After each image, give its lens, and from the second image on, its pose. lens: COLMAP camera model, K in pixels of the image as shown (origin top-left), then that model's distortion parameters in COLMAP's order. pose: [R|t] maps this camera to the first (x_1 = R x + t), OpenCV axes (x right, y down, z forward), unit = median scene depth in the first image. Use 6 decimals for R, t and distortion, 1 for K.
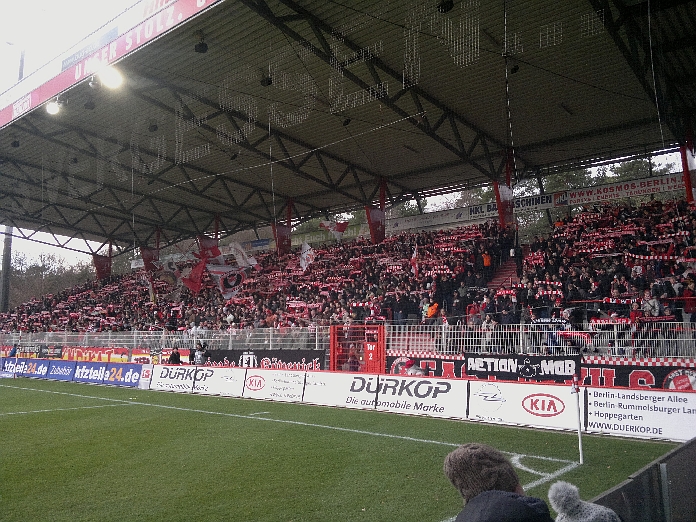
lens RADIAL K [[581.4, 0, 348.0], [0, 581.4, 257.2], [0, 0, 1]] dist [0.113696, -0.190184]
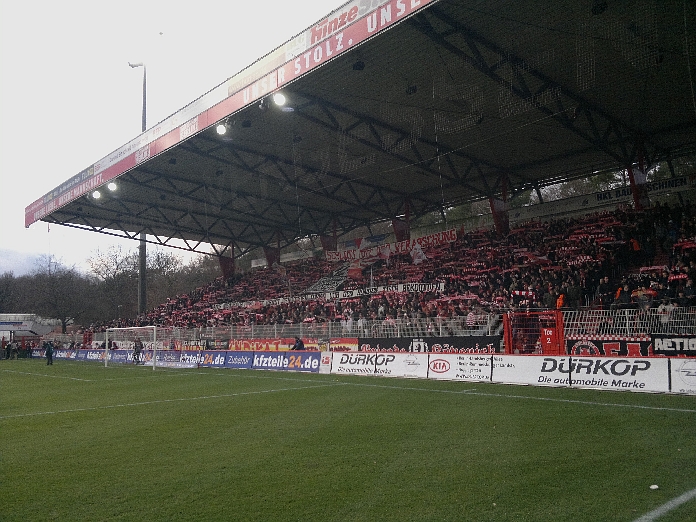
lens RADIAL K [[581.4, 0, 348.0], [0, 581.4, 257.2], [0, 0, 1]] dist [0.113696, -0.190184]
pose [[0.990257, -0.043258, -0.132360, -0.146919], [0.045185, 0.998911, 0.011590, -0.011668], [0.131715, -0.017458, 0.991134, -0.107945]]
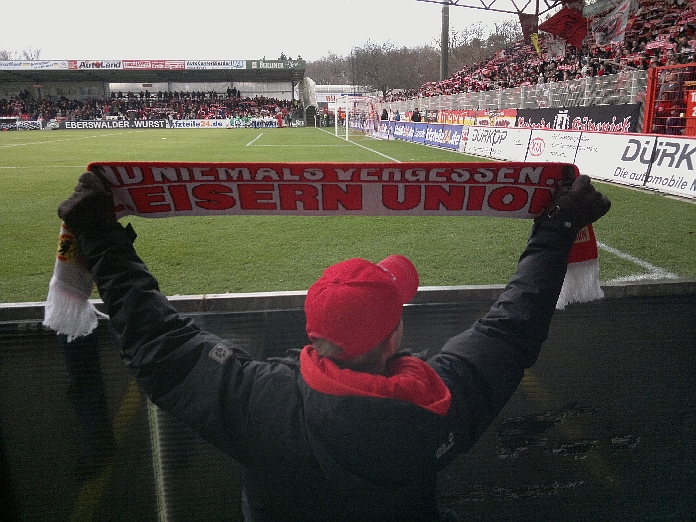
lens RADIAL K [[581.4, 0, 348.0], [0, 581.4, 257.2], [0, 0, 1]] dist [0.113696, -0.190184]
pose [[0.721517, 0.157309, -0.674290, 0.191513], [0.105440, 0.937528, 0.331546, 0.050670], [0.684321, -0.310313, 0.659856, 0.199038]]
